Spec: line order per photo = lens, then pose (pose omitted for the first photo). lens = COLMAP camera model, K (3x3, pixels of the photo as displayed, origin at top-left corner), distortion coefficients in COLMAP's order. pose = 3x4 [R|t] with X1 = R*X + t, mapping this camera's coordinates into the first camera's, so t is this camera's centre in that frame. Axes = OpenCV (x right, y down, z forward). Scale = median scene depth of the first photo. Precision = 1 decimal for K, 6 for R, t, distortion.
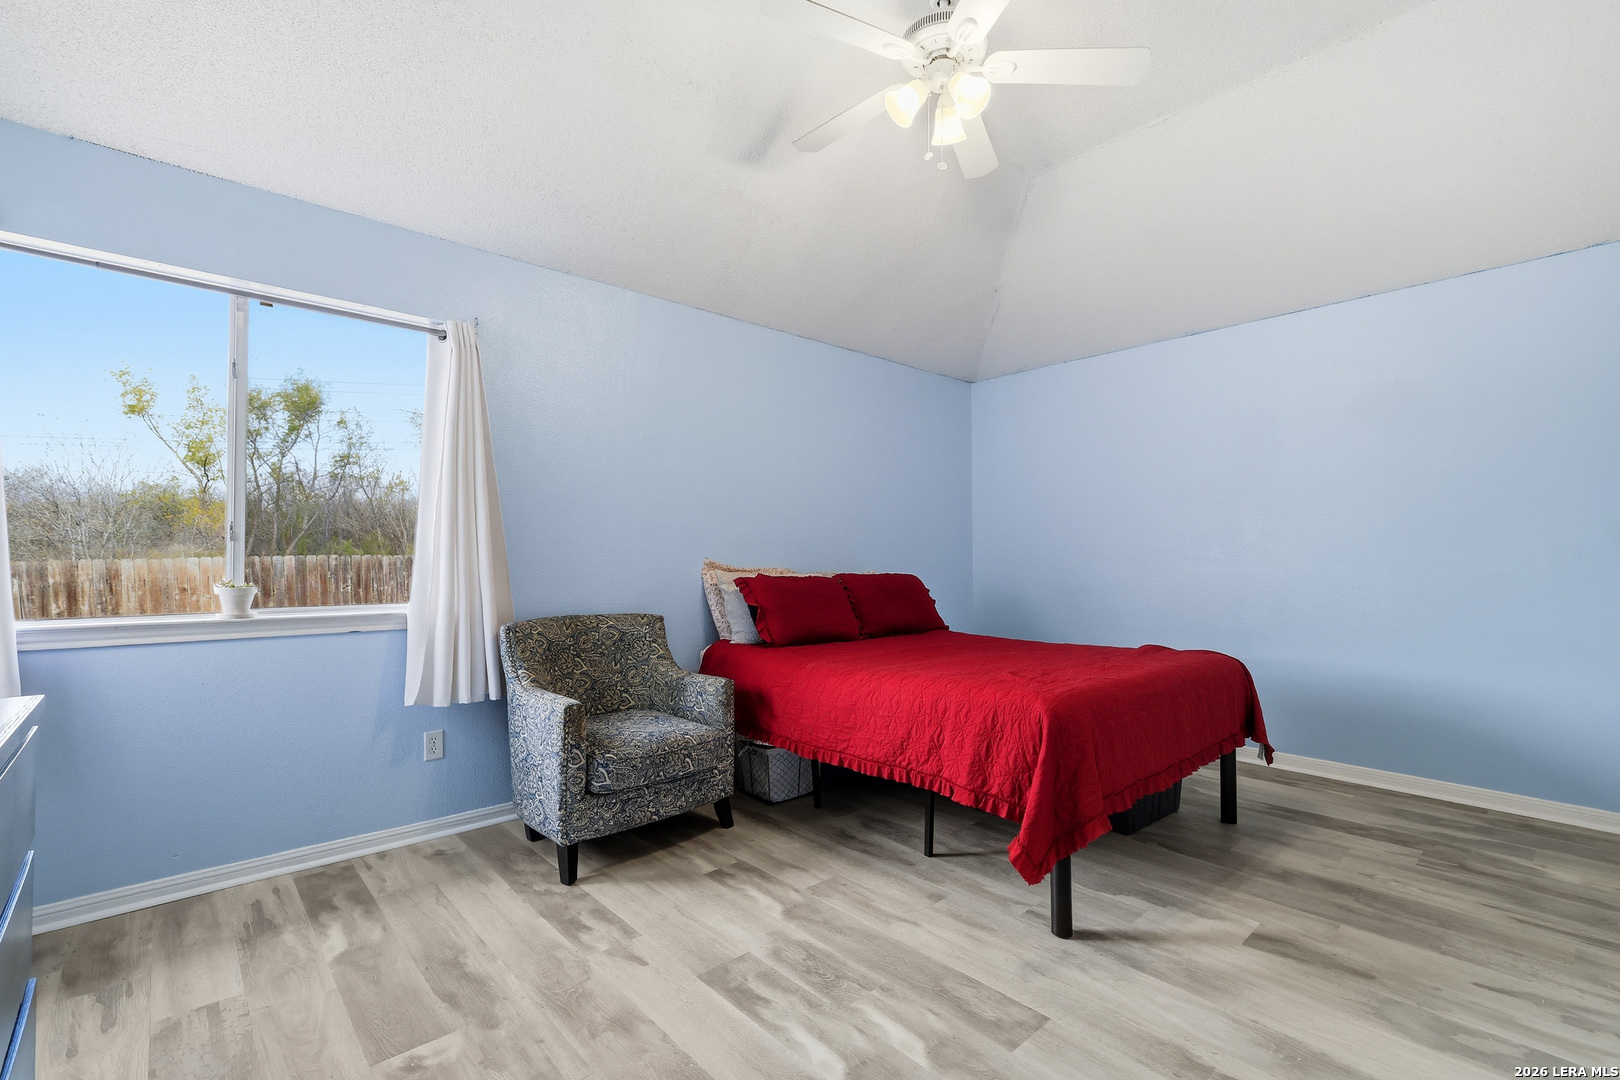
lens RADIAL K [[707.5, 0, 810.0], [0, 707.5, 540.0], [0, 0, 1]] dist [-0.000582, 0.000064]
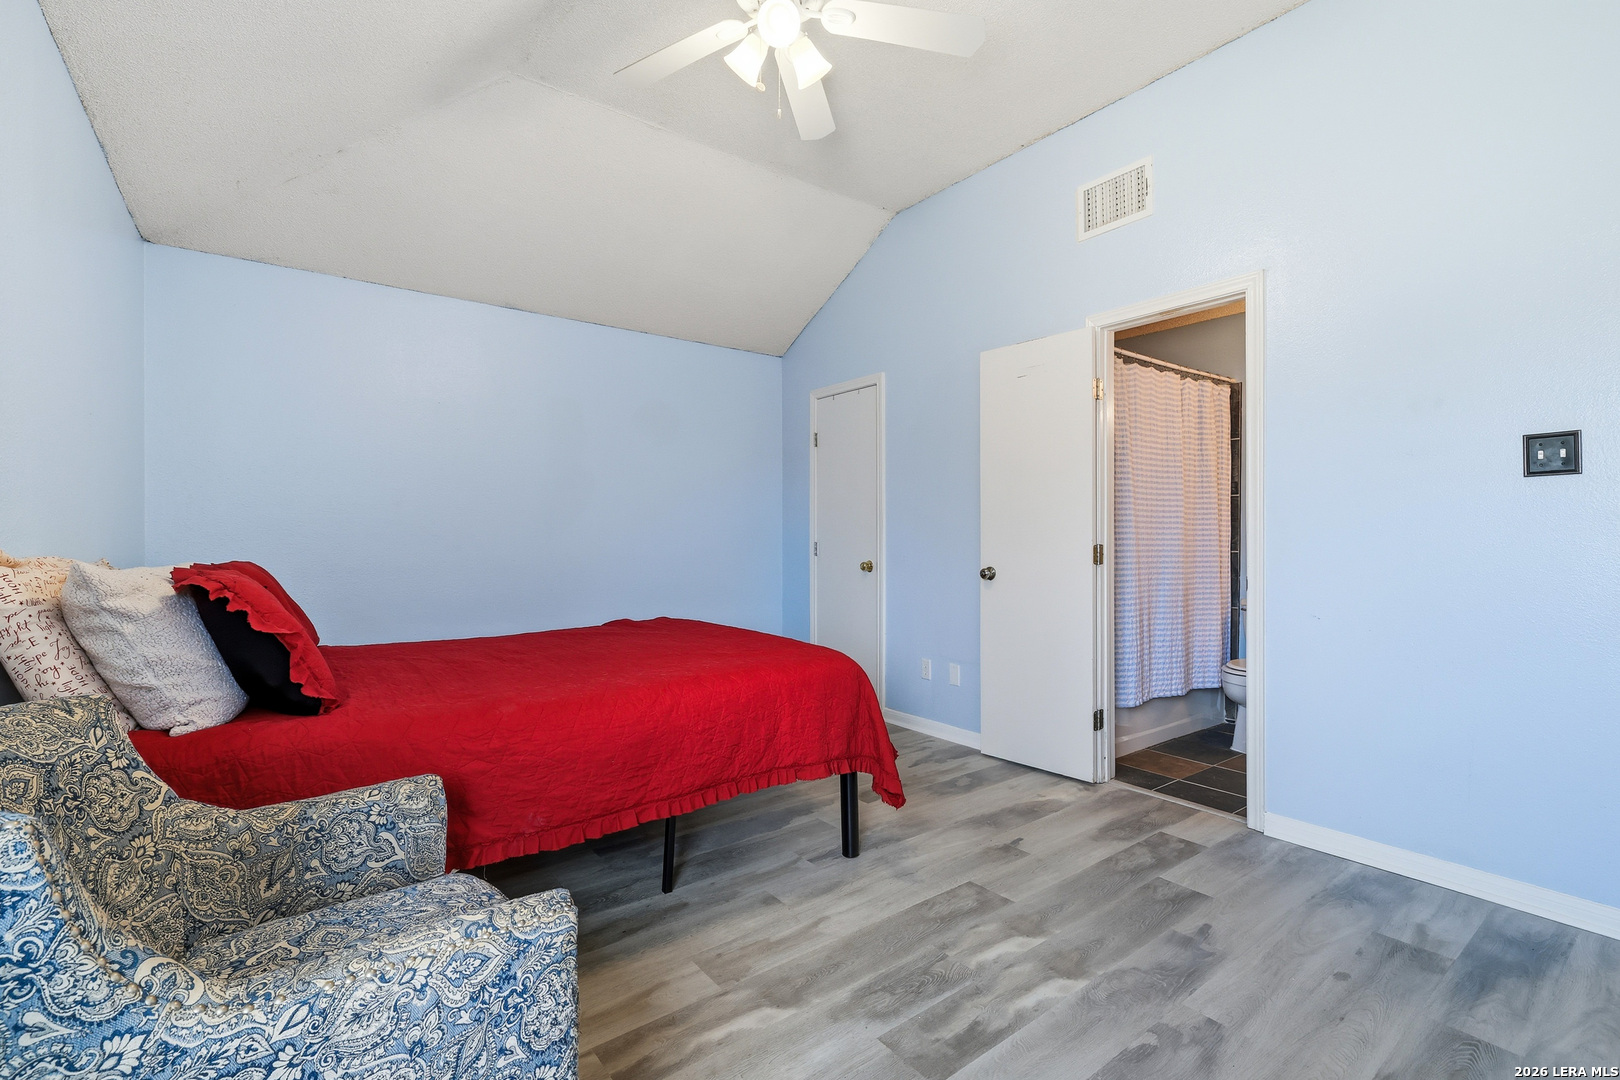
lens RADIAL K [[735.0, 0, 819.6], [0, 735.0, 543.4], [0, 0, 1]] dist [0.000184, 0.000989]
pose [[0.077910, -0.009378, 0.996916, -0.851633], [-0.025356, 0.999614, 0.011385, 0.031229], [-0.996638, -0.026165, 0.077642, 0.970718]]
